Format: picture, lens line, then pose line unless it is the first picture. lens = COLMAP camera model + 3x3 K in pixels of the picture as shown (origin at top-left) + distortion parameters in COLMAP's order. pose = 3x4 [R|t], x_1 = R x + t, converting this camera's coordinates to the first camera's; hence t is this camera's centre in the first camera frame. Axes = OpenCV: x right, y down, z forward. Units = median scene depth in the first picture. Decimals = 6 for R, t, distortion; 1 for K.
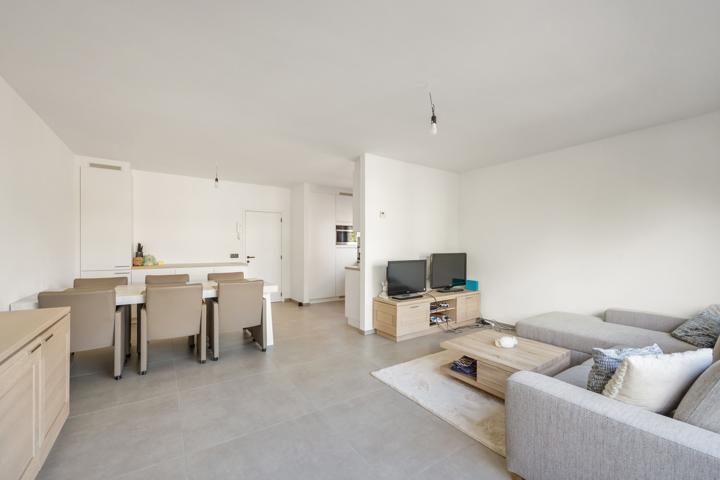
lens RADIAL K [[296.1, 0, 360.0], [0, 296.1, 240.0], [0, 0, 1]] dist [0.000749, 0.000109]
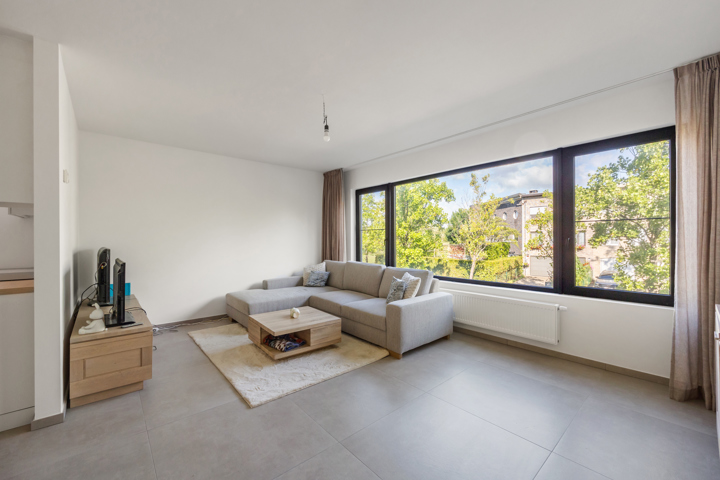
lens RADIAL K [[293.7, 0, 343.2], [0, 293.7, 239.7], [0, 0, 1]] dist [-0.000049, -0.000033]
pose [[-0.101839, -0.001306, 0.994800, -0.784448], [-0.013453, 0.999910, -0.000064, 0.027150], [-0.994710, -0.013389, -0.101847, 0.918581]]
